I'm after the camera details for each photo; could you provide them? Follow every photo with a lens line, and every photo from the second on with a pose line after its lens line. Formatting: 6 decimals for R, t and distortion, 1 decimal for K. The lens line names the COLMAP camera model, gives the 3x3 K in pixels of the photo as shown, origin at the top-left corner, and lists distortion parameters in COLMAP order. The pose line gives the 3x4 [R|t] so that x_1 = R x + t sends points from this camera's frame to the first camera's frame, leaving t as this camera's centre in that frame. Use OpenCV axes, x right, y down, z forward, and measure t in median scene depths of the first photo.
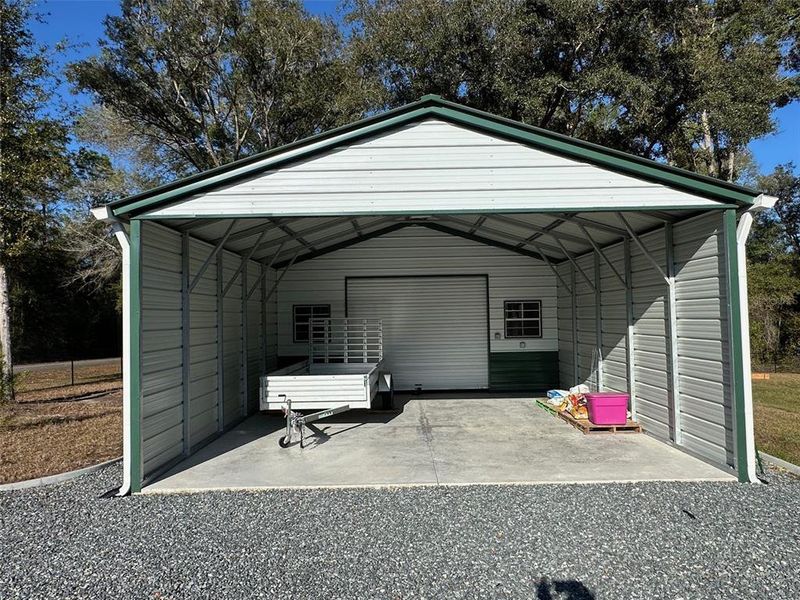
lens RADIAL K [[508.9, 0, 402.9], [0, 508.9, 300.4], [0, 0, 1]] dist [-0.007599, 0.002836]
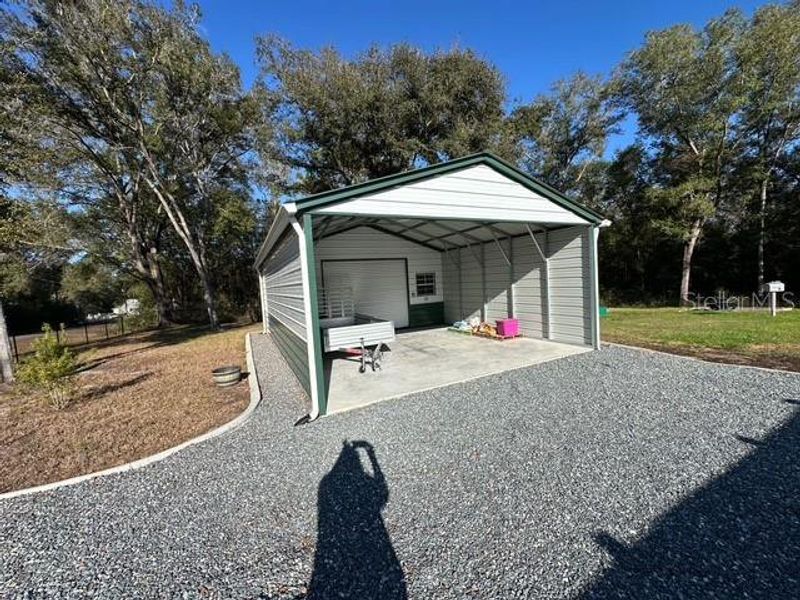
lens RADIAL K [[320.6, 0, 400.0], [0, 320.6, 300.0], [0, 0, 1]] dist [-0.001367, 0.000000]
pose [[0.891952, -0.060758, 0.448029, -0.526754], [0.028110, 0.996465, 0.079171, 0.002009], [-0.451256, -0.058023, 0.890506, 0.110493]]
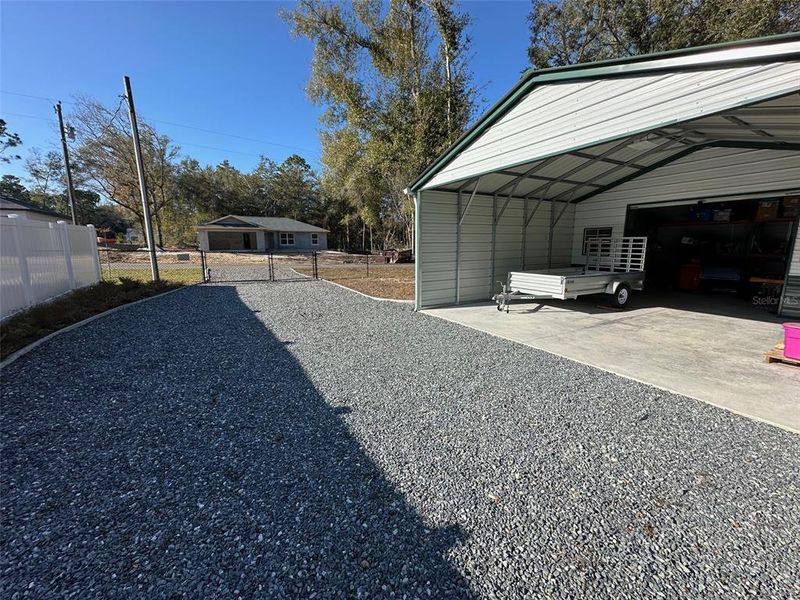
lens RADIAL K [[320.6, 0, 400.0], [0, 320.6, 300.0], [0, 0, 1]] dist [-0.001367, 0.000000]
pose [[0.489159, 0.164447, -0.856552, 0.526583], [0.028666, 0.978503, 0.204230, 0.011701], [0.871724, -0.124455, 0.473929, 0.159244]]
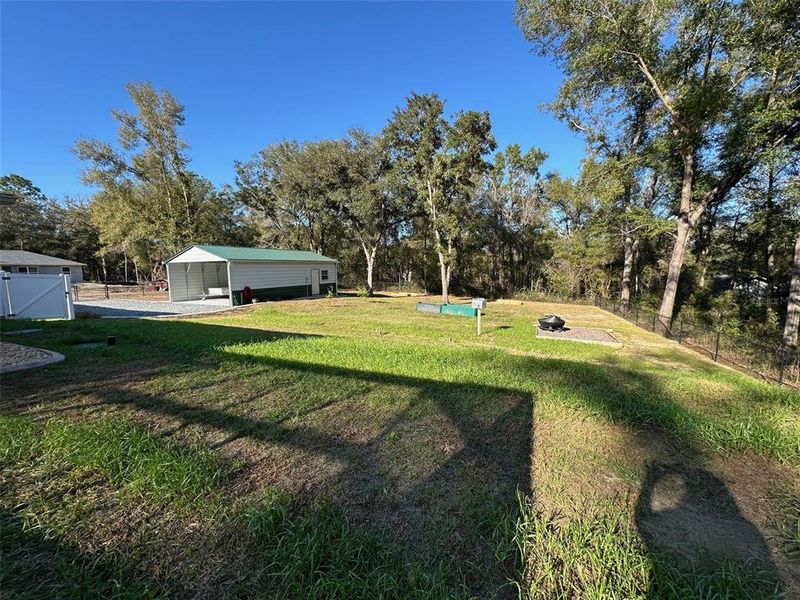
lens RADIAL K [[320.6, 0, 400.0], [0, 320.6, 300.0], [0, 0, 1]] dist [-0.001367, 0.000000]
pose [[0.901435, 0.044915, -0.430578, 2.964351], [0.017347, 0.990057, 0.139592, -0.154597], [0.432567, -0.133303, 0.891693, -1.085934]]
